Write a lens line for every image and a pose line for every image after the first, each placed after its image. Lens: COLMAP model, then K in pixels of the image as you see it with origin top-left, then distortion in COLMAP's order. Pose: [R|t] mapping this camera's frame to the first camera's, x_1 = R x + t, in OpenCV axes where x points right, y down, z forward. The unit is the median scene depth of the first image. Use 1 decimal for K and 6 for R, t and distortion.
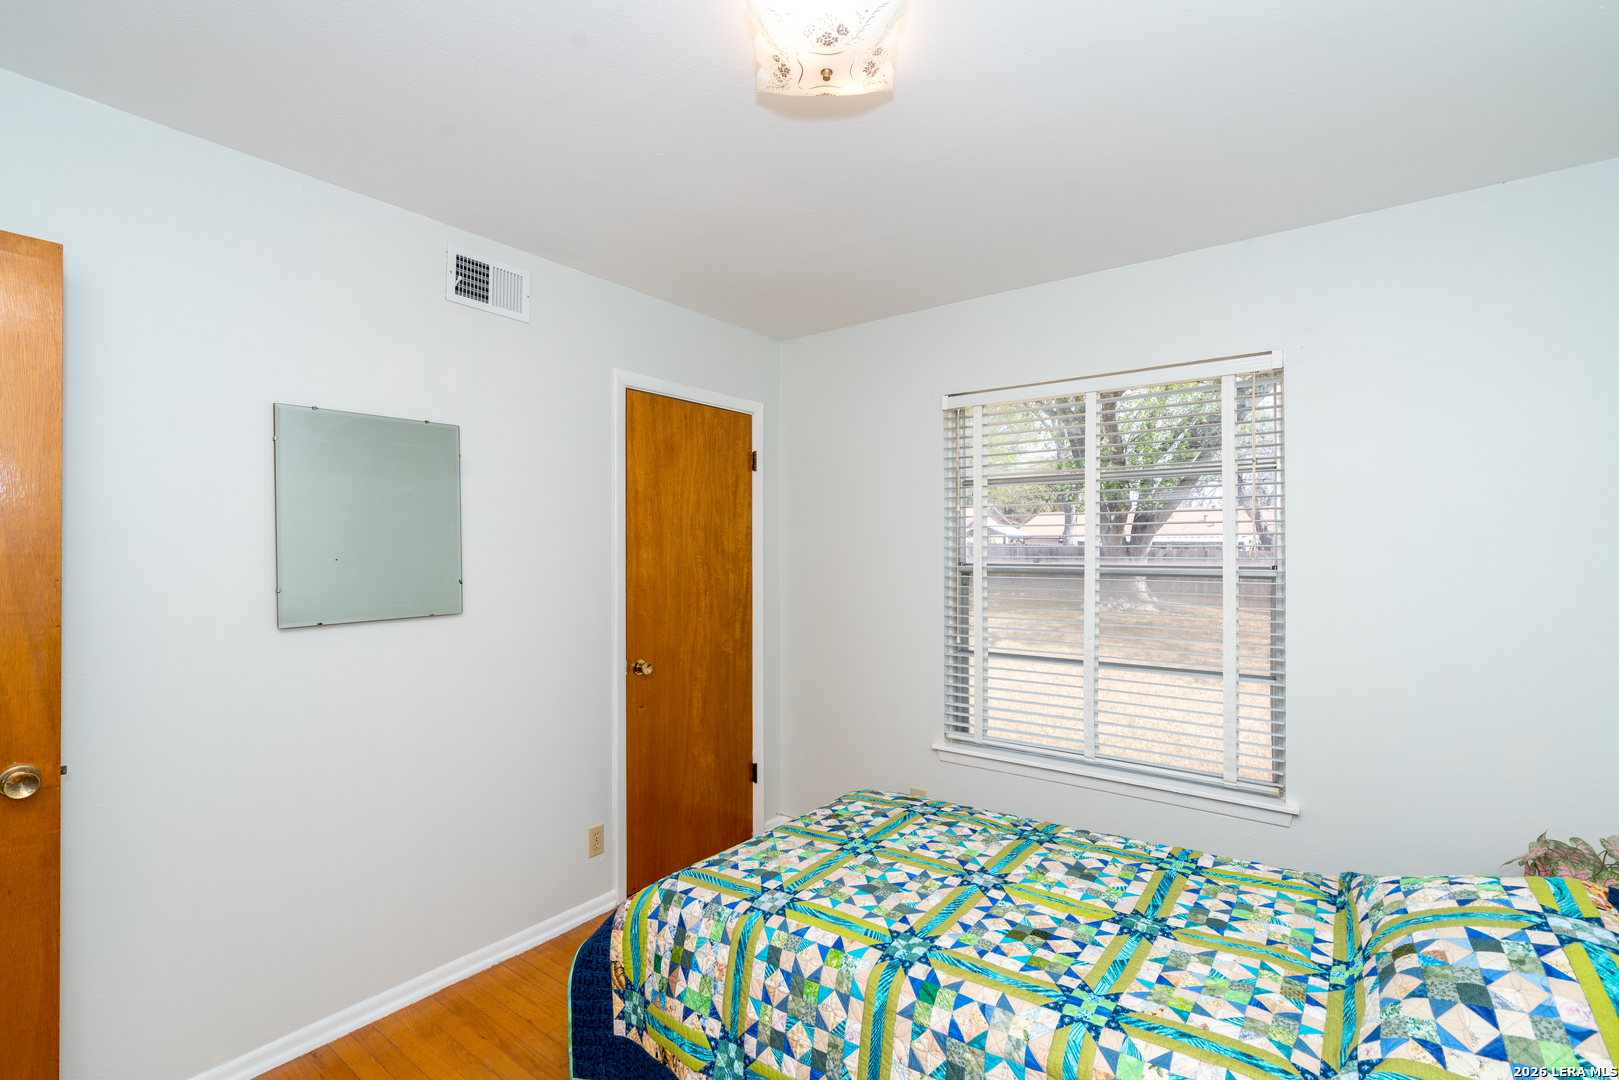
lens RADIAL K [[736.2, 0, 805.4], [0, 736.2, 546.4], [0, 0, 1]] dist [-0.007522, 0.002130]
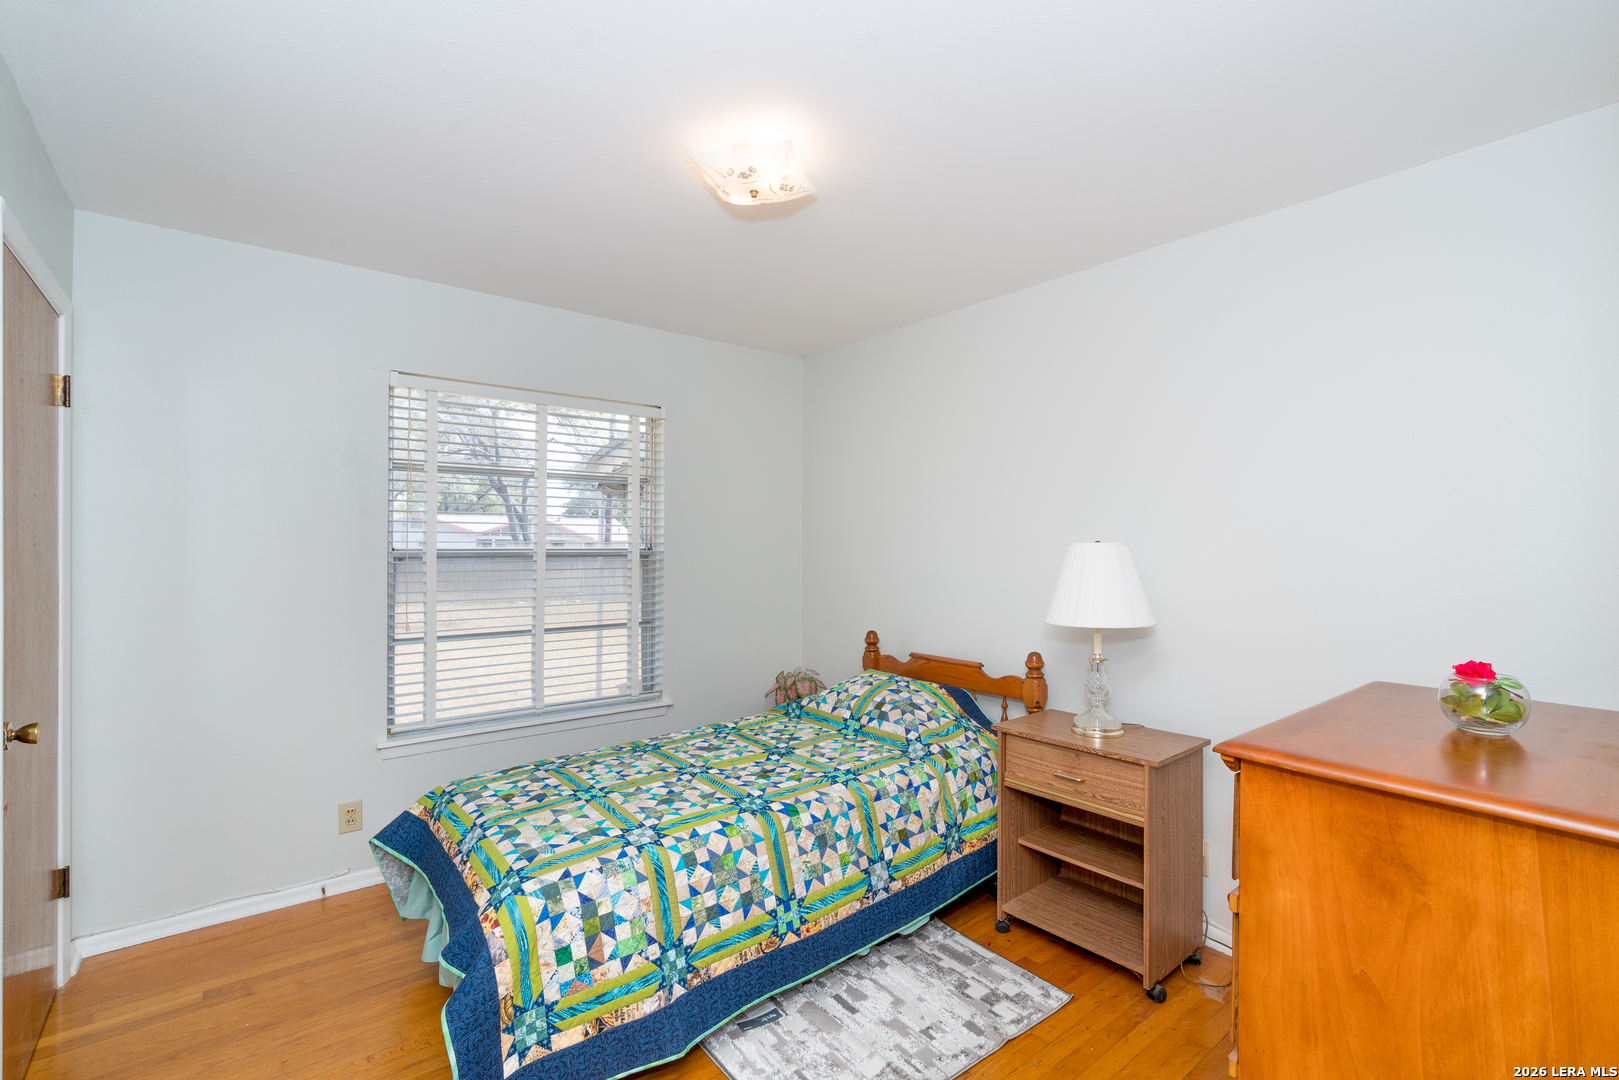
lens RADIAL K [[736.2, 0, 807.0], [0, 736.2, 542.1], [0, 0, 1]] dist [-0.007522, 0.002130]
pose [[0.228652, 0.004148, 0.973500, -1.129593], [-0.012566, 0.999920, -0.001309, 0.015064], [-0.973427, -0.011934, 0.228685, 0.488386]]
